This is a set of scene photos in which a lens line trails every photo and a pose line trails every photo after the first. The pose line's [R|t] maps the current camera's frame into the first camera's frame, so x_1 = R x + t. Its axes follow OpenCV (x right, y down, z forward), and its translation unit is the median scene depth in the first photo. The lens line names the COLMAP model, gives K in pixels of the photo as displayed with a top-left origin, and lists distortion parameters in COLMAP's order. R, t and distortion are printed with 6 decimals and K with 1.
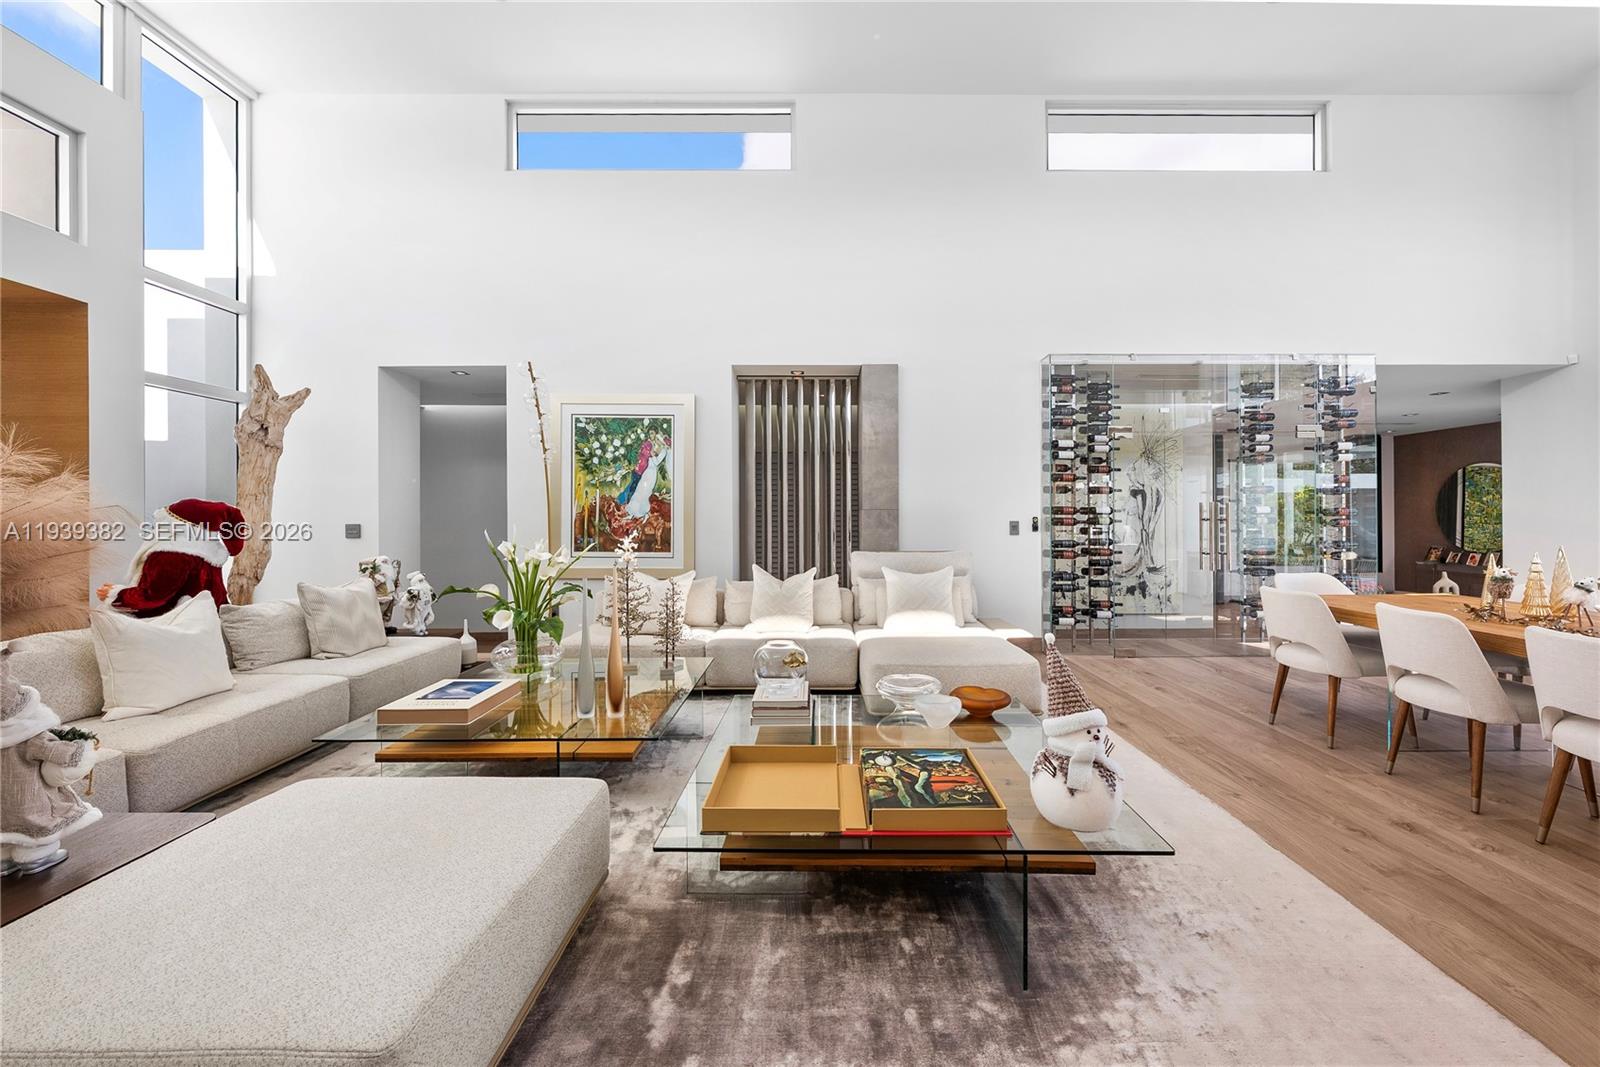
lens RADIAL K [[602.9, 0, 803.3], [0, 602.9, 517.5], [0, 0, 1]] dist [-0.007263, 0.001005]
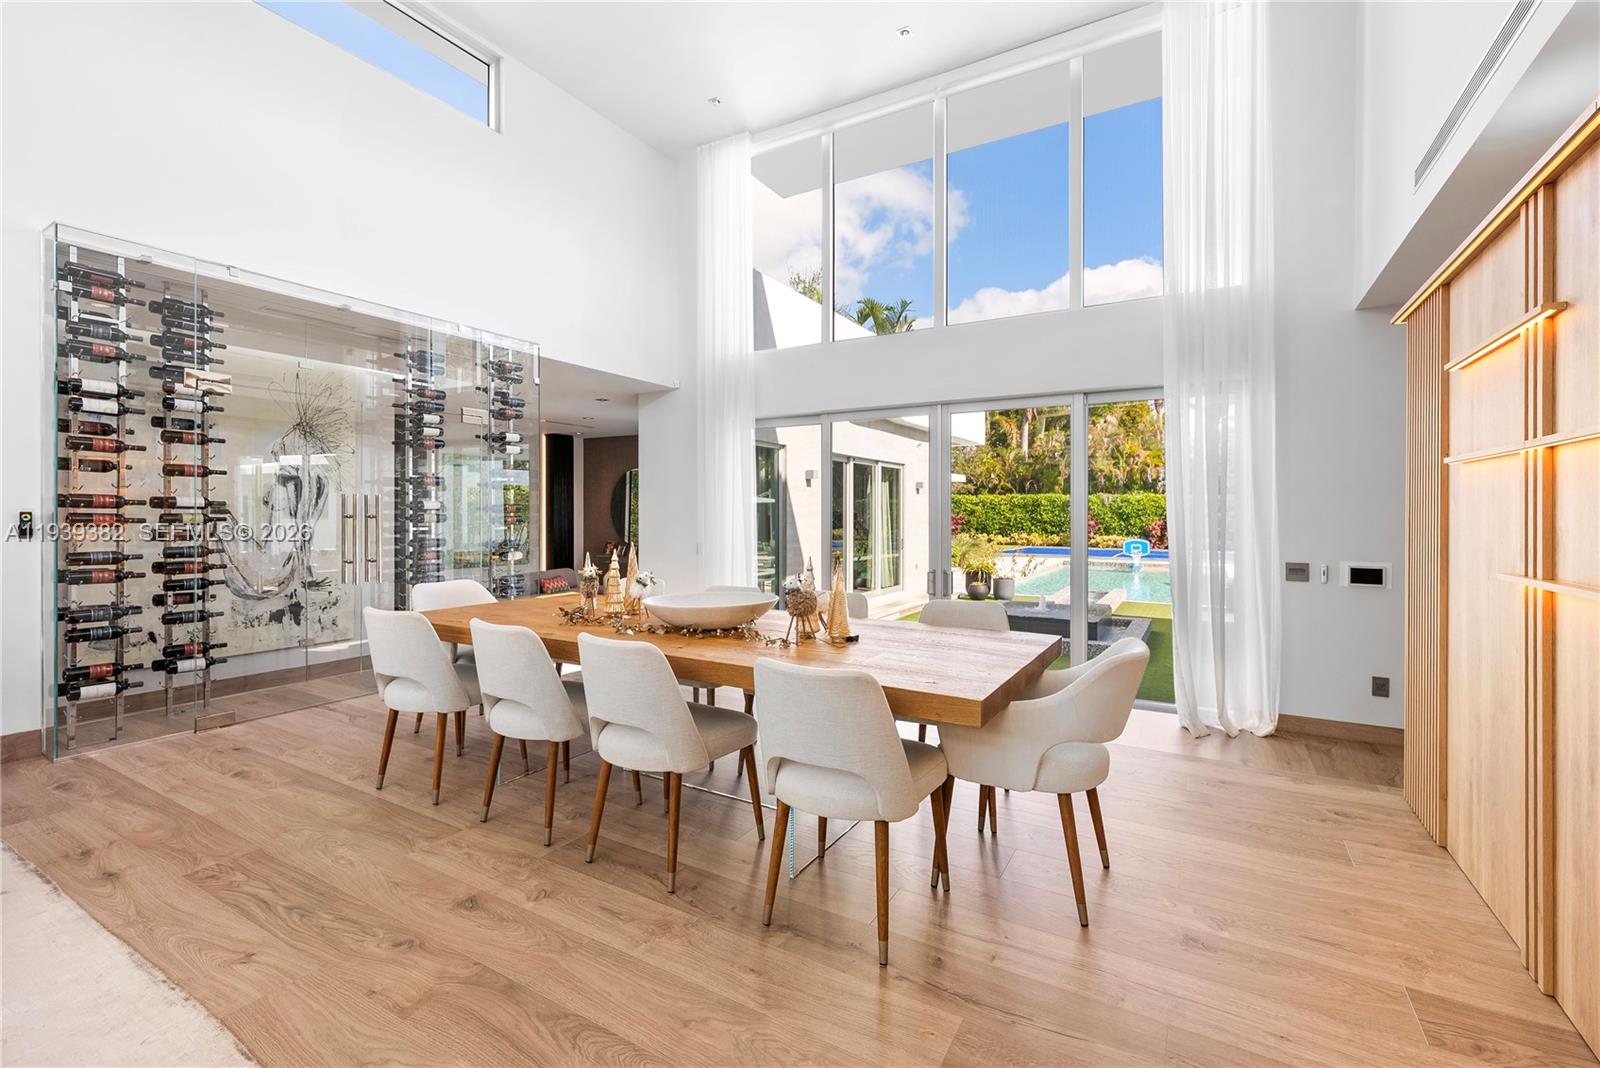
lens RADIAL K [[708.8, 0, 802.2], [0, 708.8, 519.3], [0, 0, 1]] dist [-0.006243, -0.000597]
pose [[0.501237, -0.001627, 0.865308, 0.179644], [-0.004991, 0.999976, 0.004771, -0.000598], [-0.865296, -0.006710, 0.501217, 0.063479]]
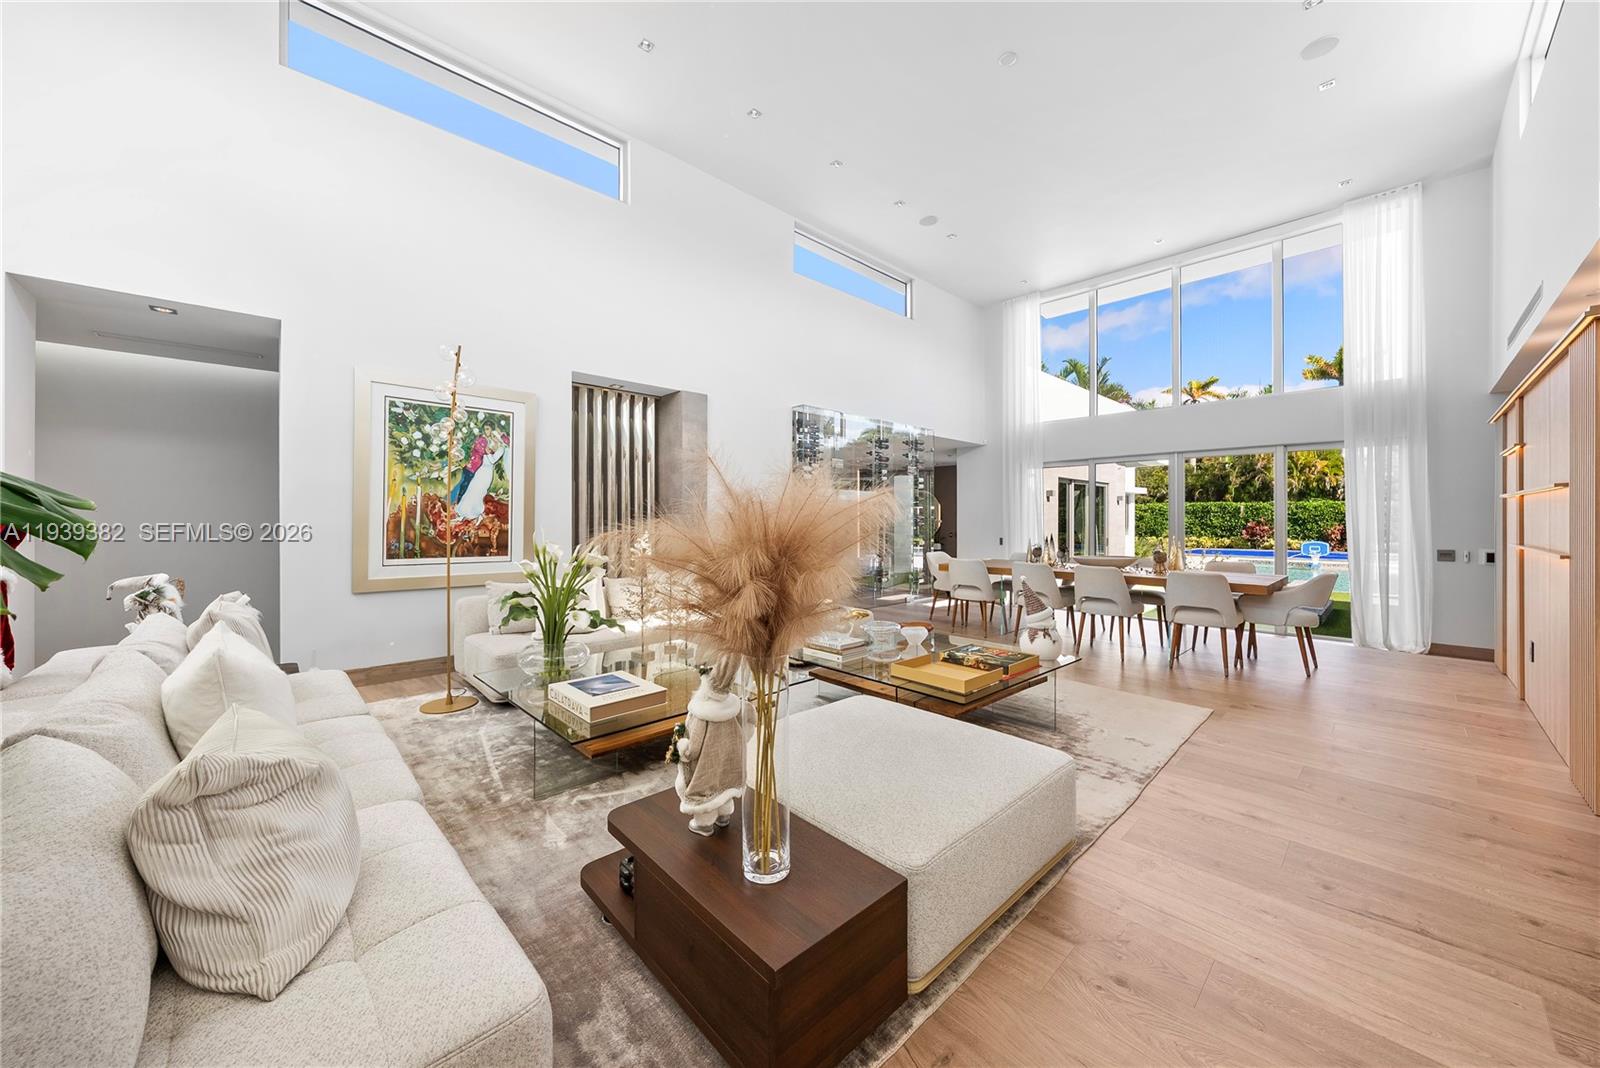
lens RADIAL K [[575.6, 0, 791.6], [0, 575.6, 521.6], [0, 0, 1]] dist [-0.008619, -0.000249]
pose [[0.732226, 0.001850, 0.681059, -0.511165], [-0.003594, 0.999993, 0.001147, 0.000932], [-0.681052, -0.003287, 0.732228, 0.027119]]
